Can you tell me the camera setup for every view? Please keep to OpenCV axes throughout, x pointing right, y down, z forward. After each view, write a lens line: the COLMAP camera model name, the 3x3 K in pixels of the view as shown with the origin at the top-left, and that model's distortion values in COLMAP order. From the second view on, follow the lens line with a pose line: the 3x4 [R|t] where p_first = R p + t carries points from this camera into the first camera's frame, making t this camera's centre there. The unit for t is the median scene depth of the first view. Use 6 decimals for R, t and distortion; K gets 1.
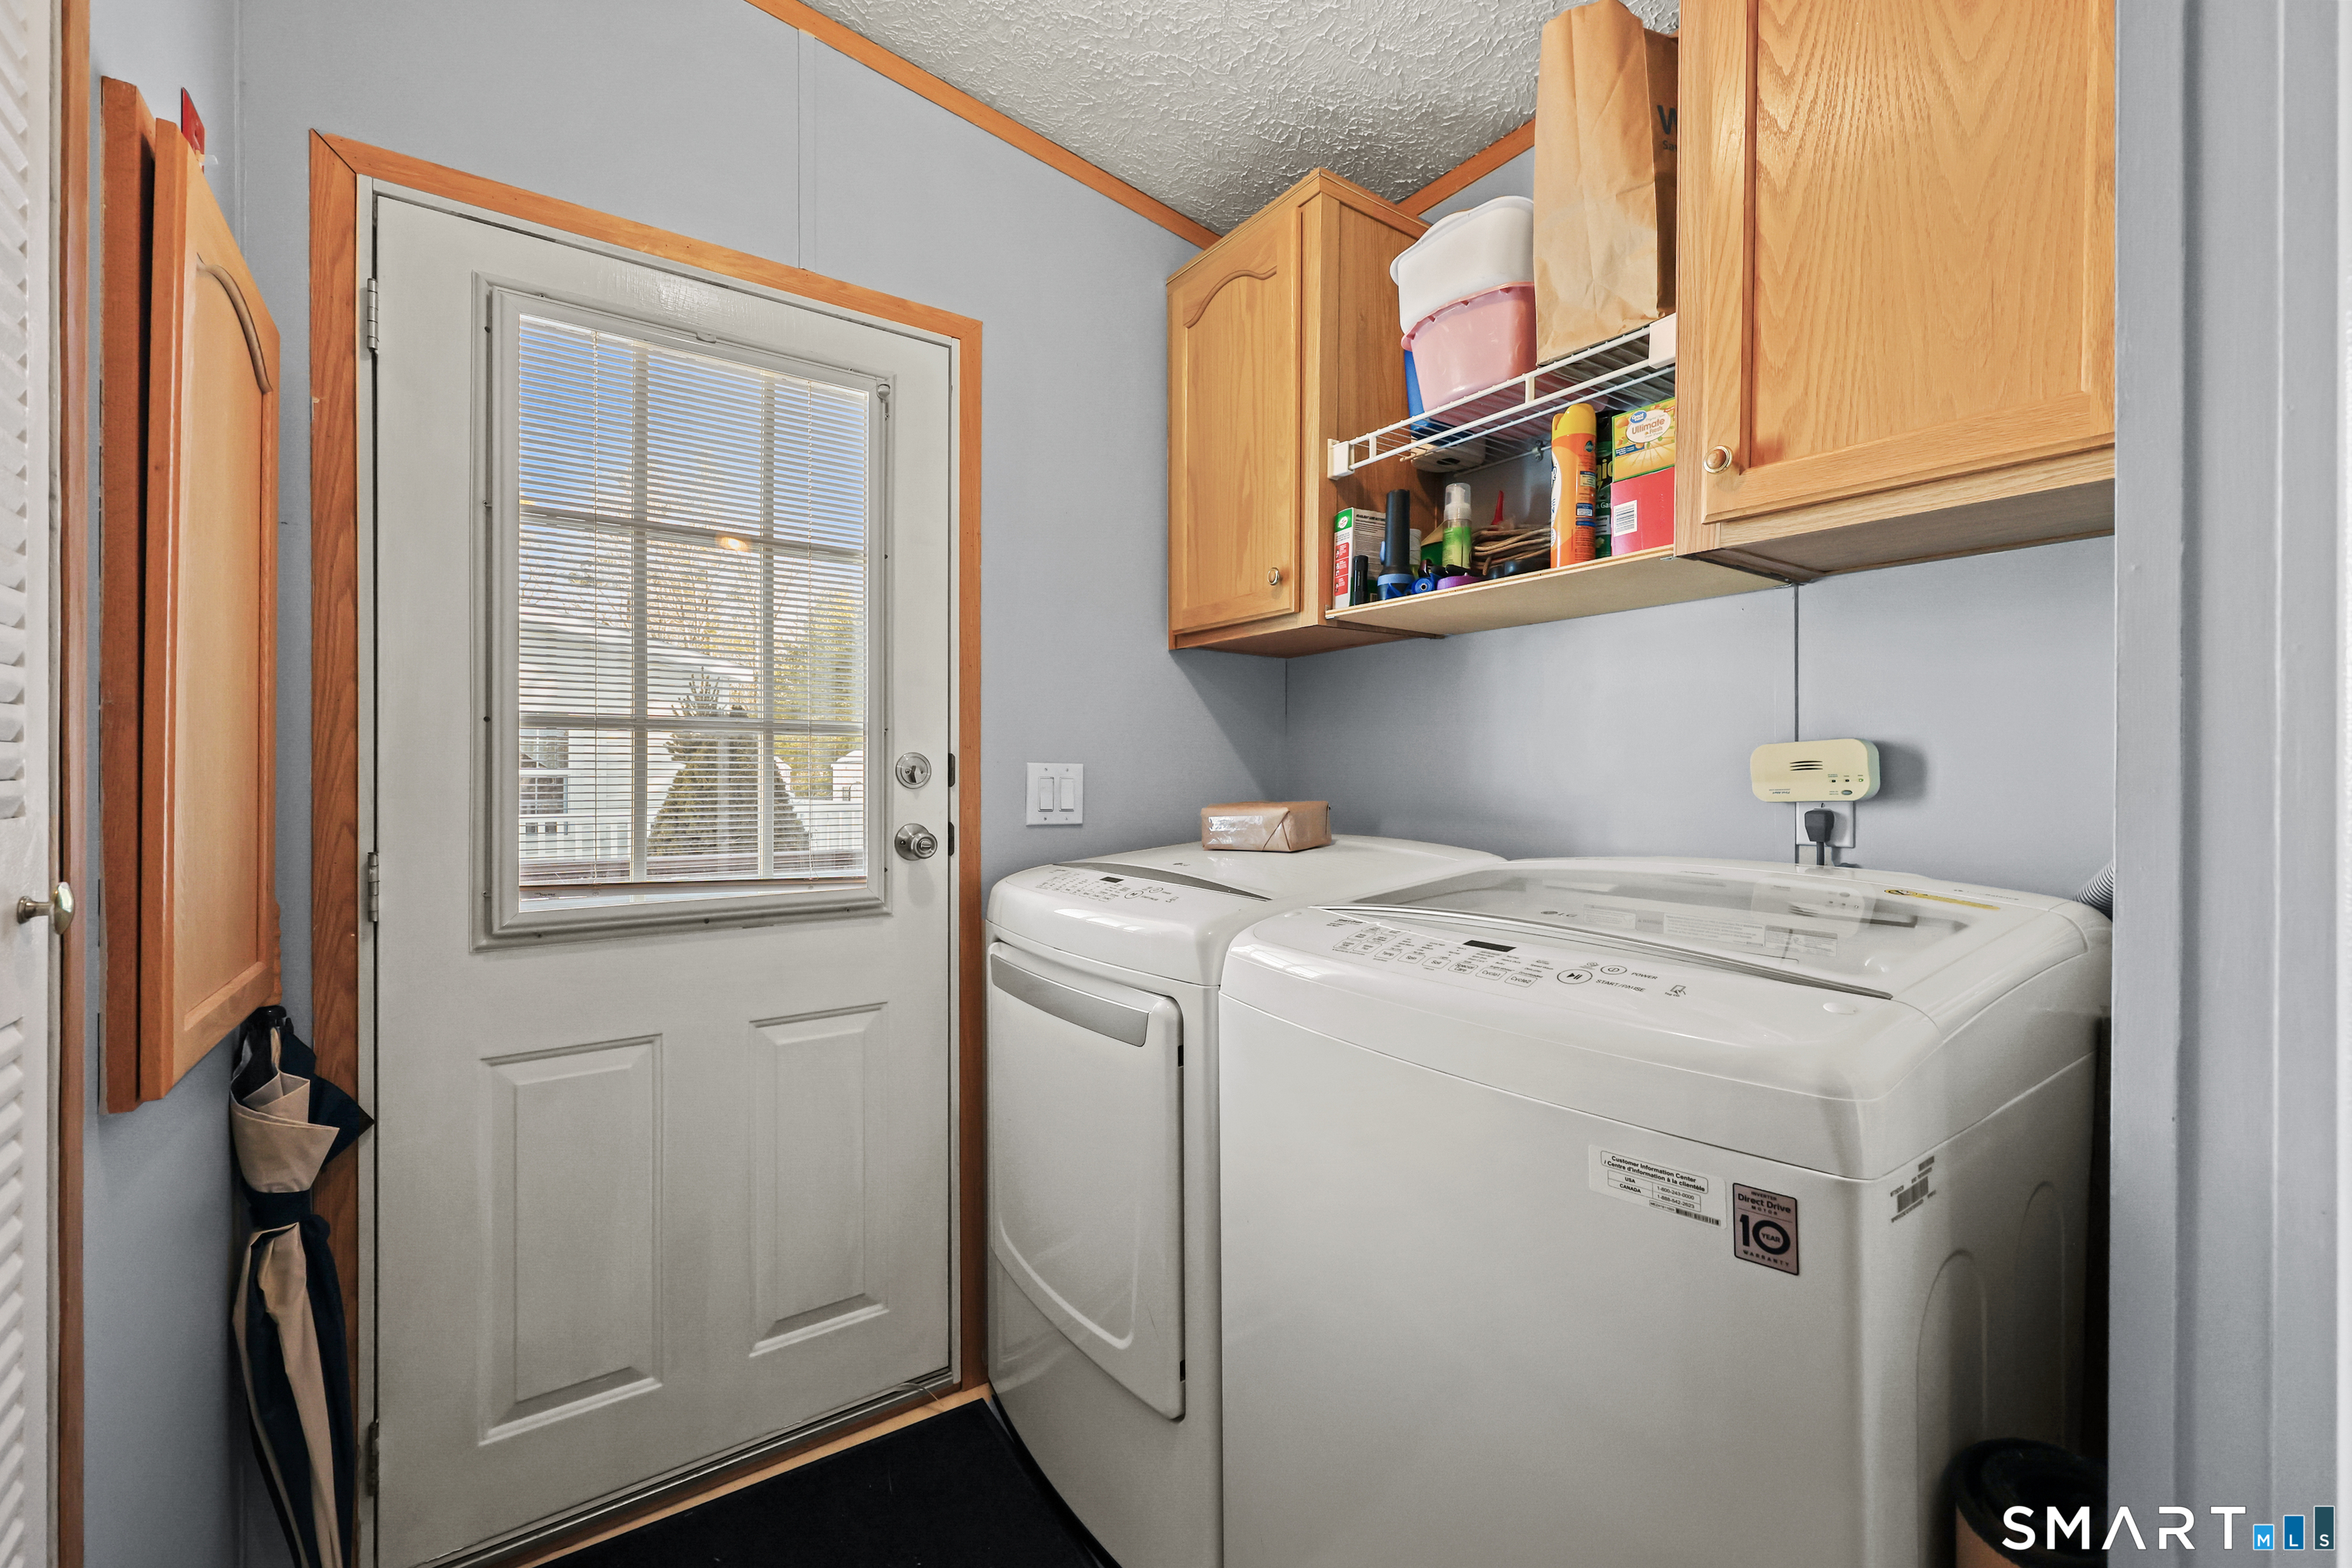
lens RADIAL K [[961.9, 0, 1176.7], [0, 961.9, 776.8], [0, 0, 1]] dist [-0.000747, -0.000207]
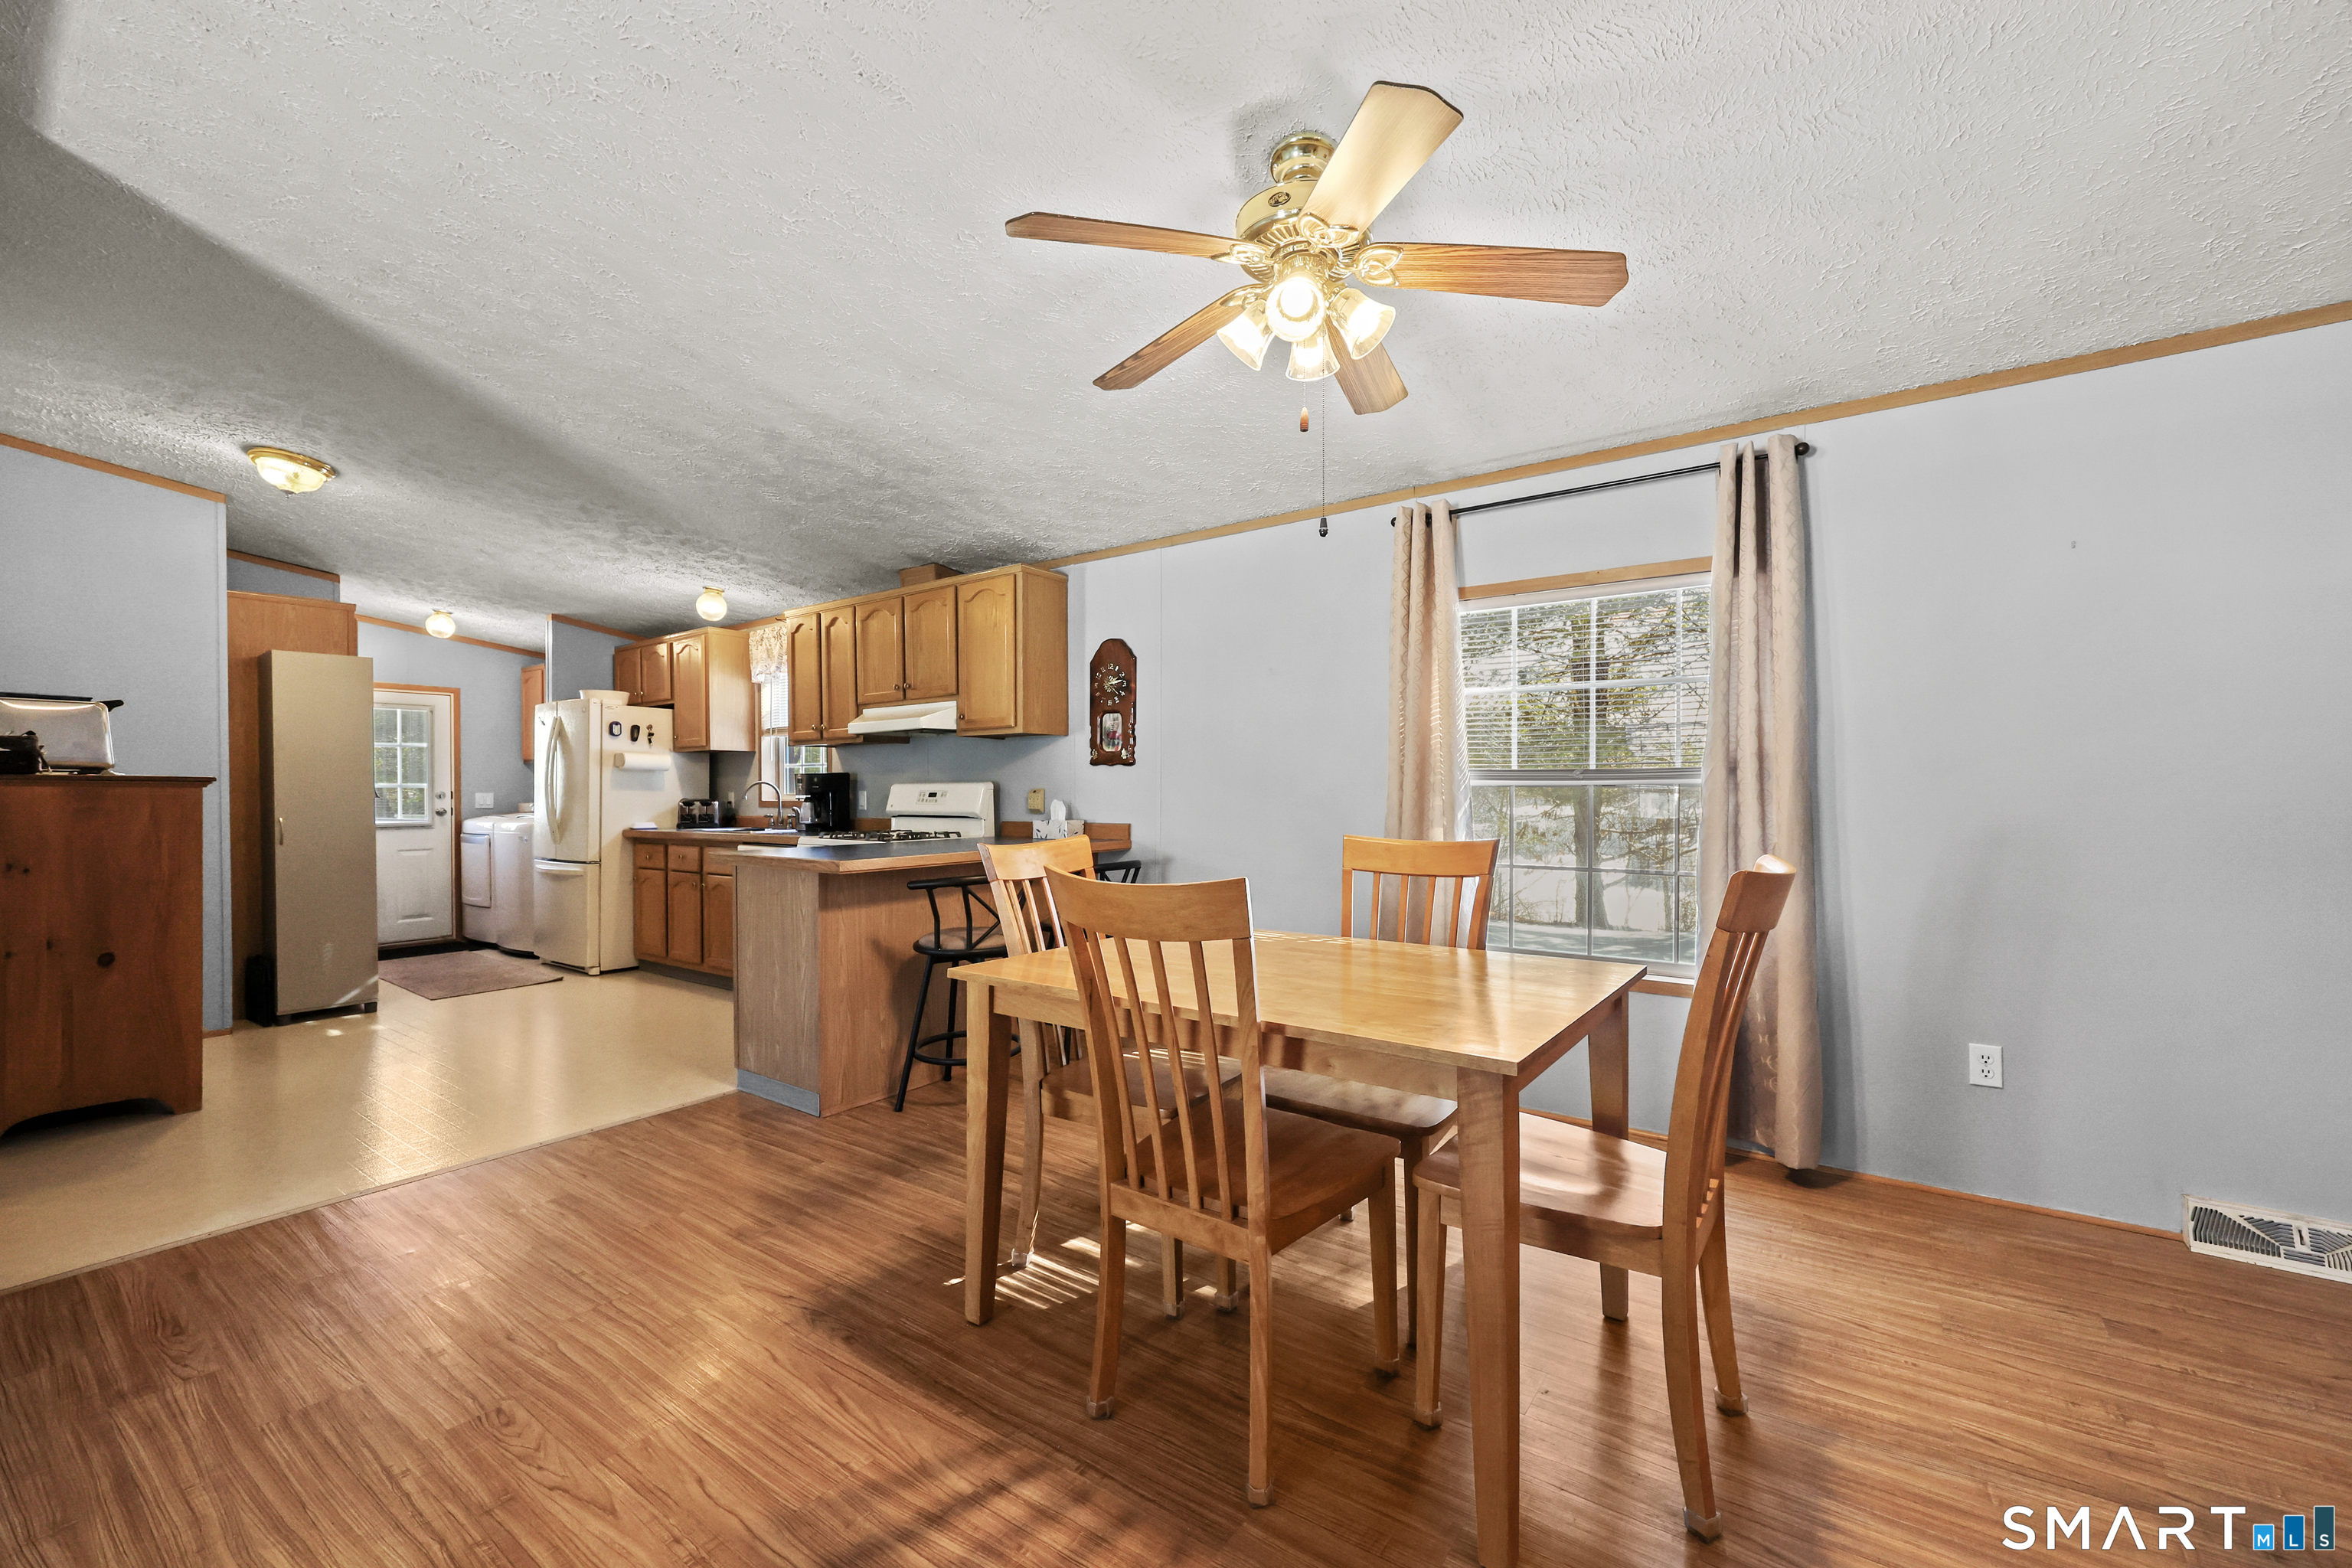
lens RADIAL K [[961.9, 0, 1183.0], [0, 961.9, 792.2], [0, 0, 1]] dist [-0.000747, -0.000207]
pose [[0.923307, -0.007138, 0.383998, 1.125343], [0.008504, 0.999962, -0.001858, 0.015907], [-0.383970, 0.004981, 0.923332, -4.193729]]
